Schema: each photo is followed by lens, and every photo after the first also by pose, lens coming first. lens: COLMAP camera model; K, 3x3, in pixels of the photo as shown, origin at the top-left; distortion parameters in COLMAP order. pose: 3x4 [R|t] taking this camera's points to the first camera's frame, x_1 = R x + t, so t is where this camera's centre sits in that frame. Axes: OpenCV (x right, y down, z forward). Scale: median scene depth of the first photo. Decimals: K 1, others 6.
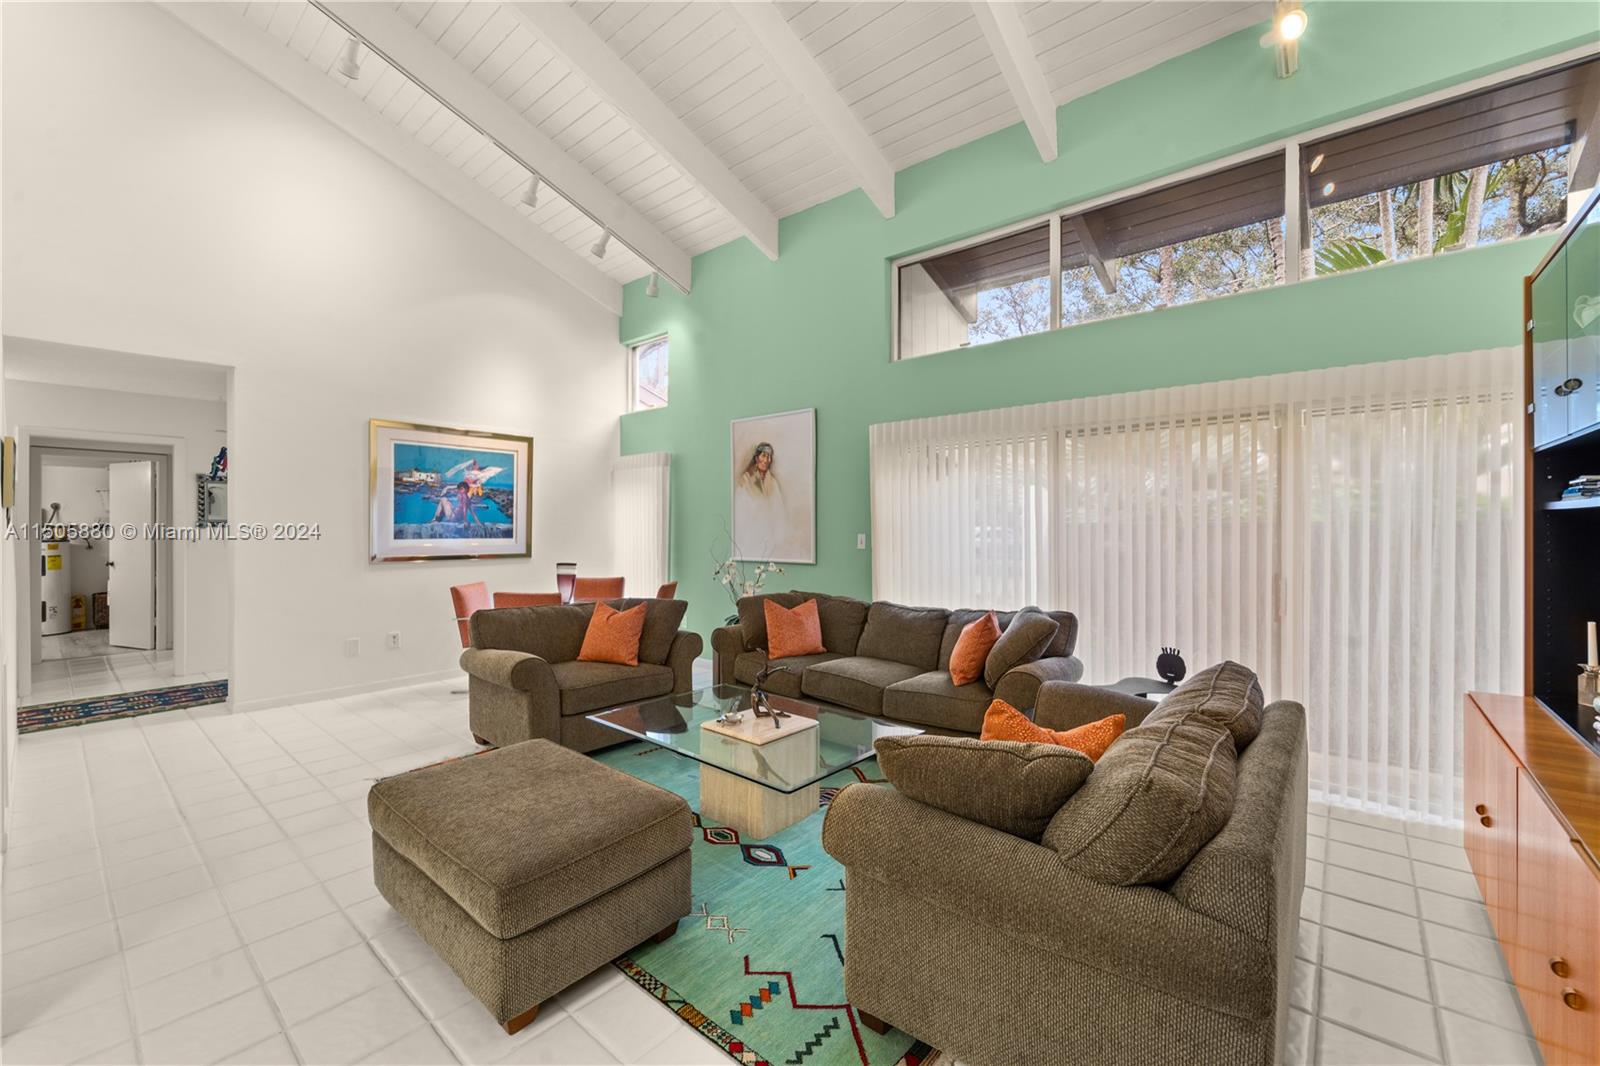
lens RADIAL K [[645.5, 0, 801.5], [0, 645.5, 522.7], [0, 0, 1]] dist [0.000609, -0.000047]
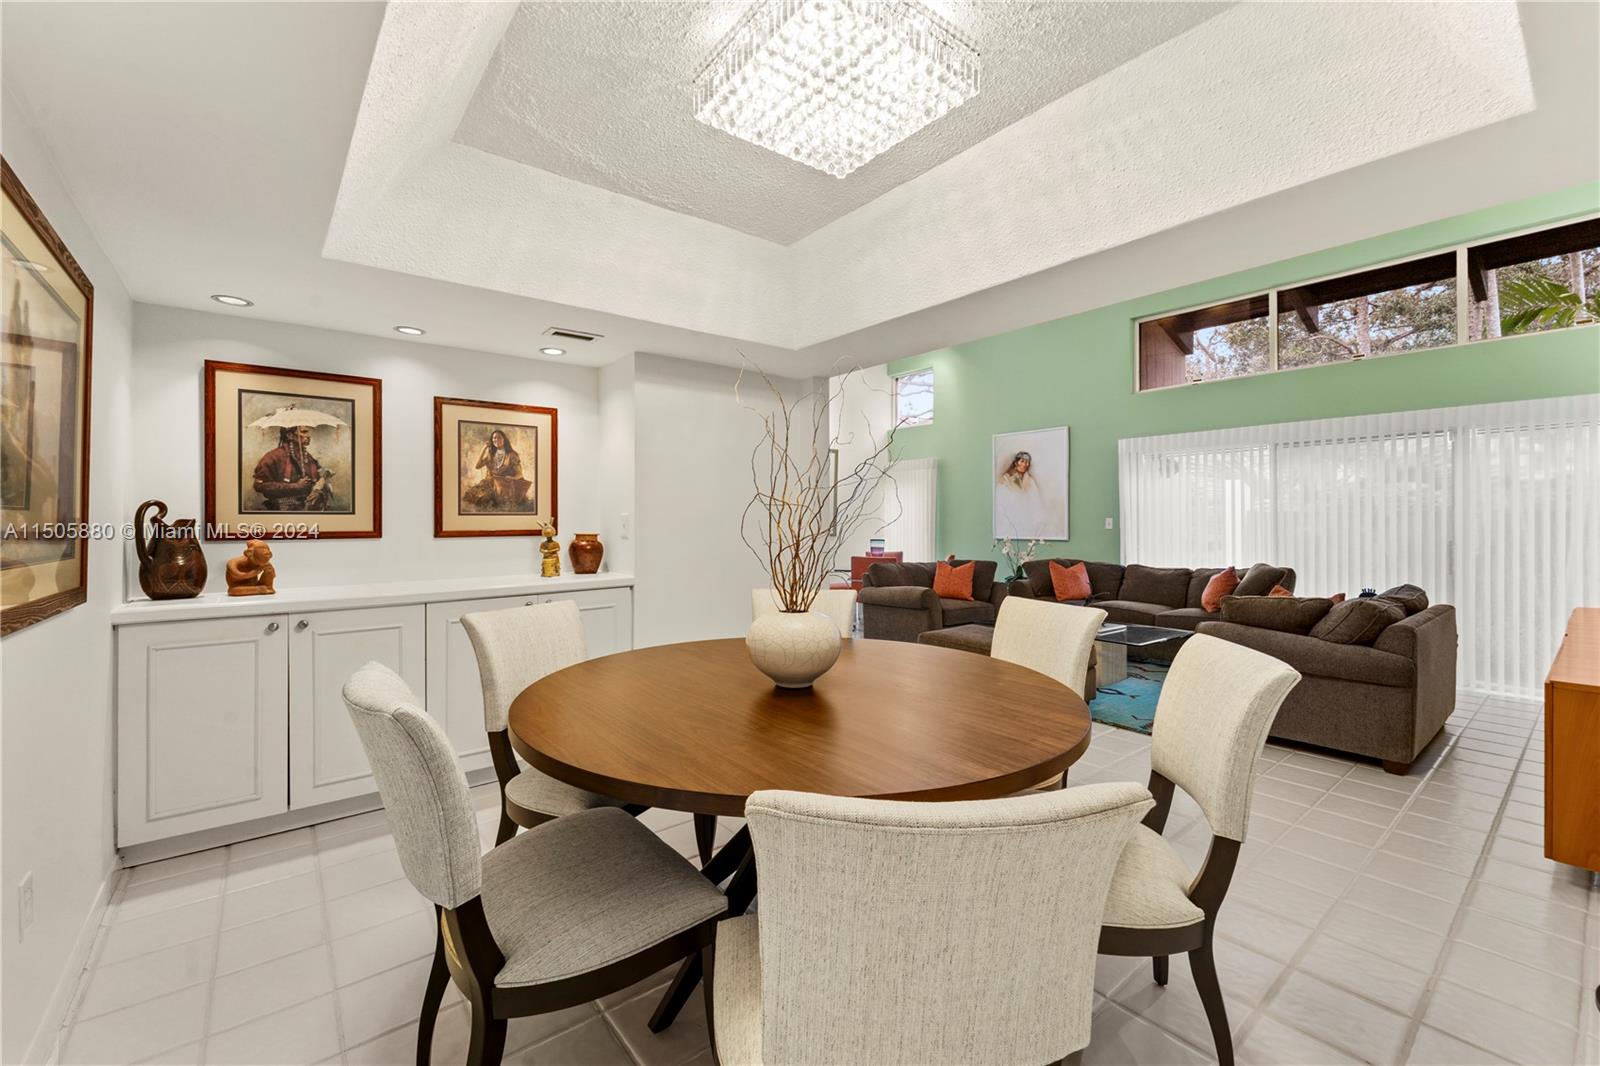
lens RADIAL K [[652.0, 0, 798.8], [0, 652.0, 514.9], [0, 0, 1]] dist [-0.000257, -0.000225]
pose [[0.981049, 0.001012, -0.193757, -0.293917], [-0.001469, 0.999996, -0.002212, 0.014756], [0.193754, 0.002454, 0.981047, -0.504819]]
